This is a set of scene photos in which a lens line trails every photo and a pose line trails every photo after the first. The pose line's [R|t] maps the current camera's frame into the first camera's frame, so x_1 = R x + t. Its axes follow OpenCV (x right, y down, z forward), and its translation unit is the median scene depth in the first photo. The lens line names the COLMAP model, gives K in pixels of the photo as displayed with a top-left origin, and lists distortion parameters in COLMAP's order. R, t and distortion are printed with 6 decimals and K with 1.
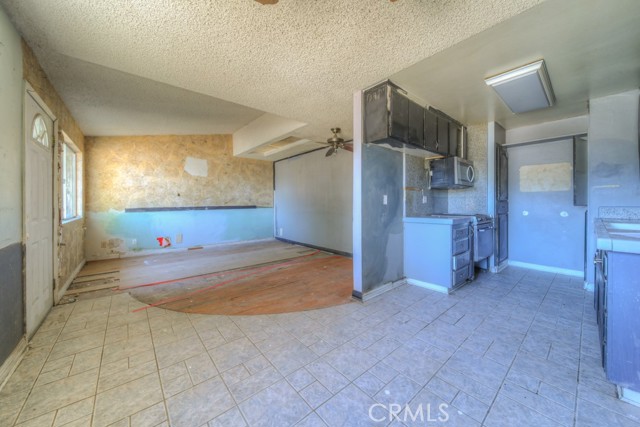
lens RADIAL K [[227.3, 0, 322.4], [0, 227.3, 204.8], [0, 0, 1]] dist [0.005234, -0.001698]
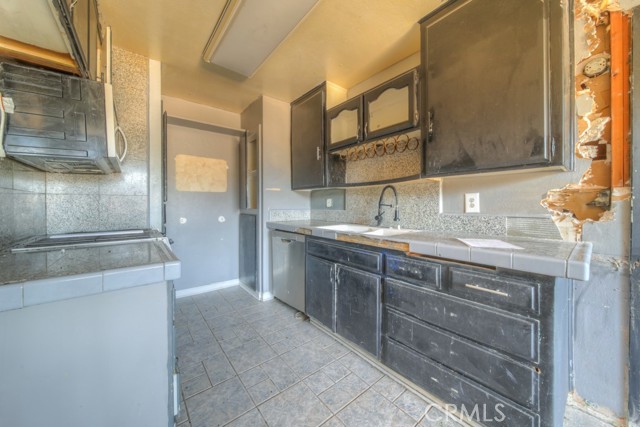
lens RADIAL K [[227.3, 0, 315.9], [0, 227.3, 205.8], [0, 0, 1]] dist [0.005234, -0.001698]
pose [[0.034913, 0.001054, 0.999390, 0.228938], [0.011353, 0.999935, -0.001451, -0.005182], [-0.999326, 0.011396, 0.034898, 0.680635]]
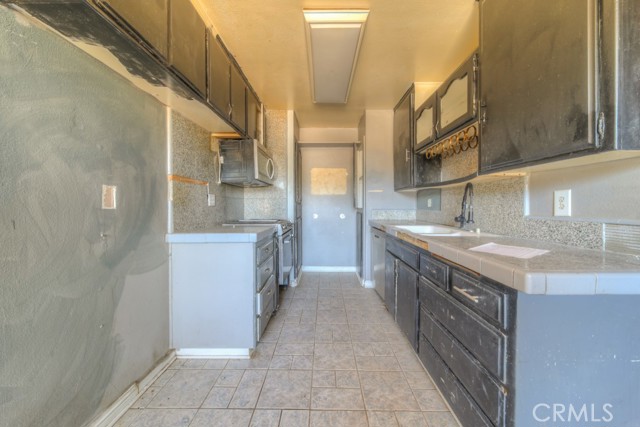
lens RADIAL K [[227.3, 0, 320.0], [0, 227.3, 208.2], [0, 0, 1]] dist [0.005234, -0.001698]
pose [[0.660618, -0.006319, 0.750696, 0.198297], [0.003750, 0.999980, 0.005117, -0.003277], [-0.750713, -0.000565, 0.660628, 0.407525]]
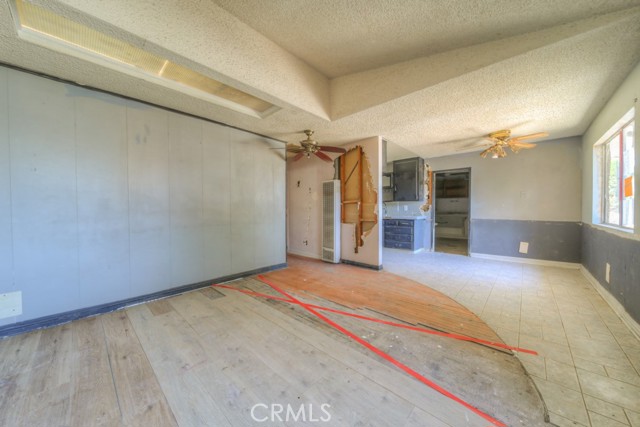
lens RADIAL K [[227.3, 0, 314.7], [0, 227.3, 211.8], [0, 0, 1]] dist [0.005234, -0.001698]
pose [[-0.108709, -0.008093, 0.994041, -1.108582], [0.011786, 0.999886, 0.009429, -0.003137], [-0.994004, 0.012741, -0.108602, 1.338584]]
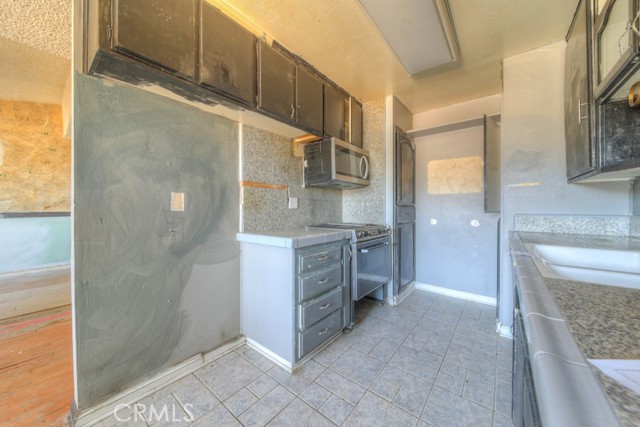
lens RADIAL K [[227.3, 0, 320.7], [0, 227.3, 210.0], [0, 0, 1]] dist [0.005234, -0.001698]
pose [[0.981567, 0.001543, 0.191113, 0.449416], [-0.001604, 0.999999, 0.000165, -0.003936], [-0.191112, -0.000468, 0.981568, 0.386534]]
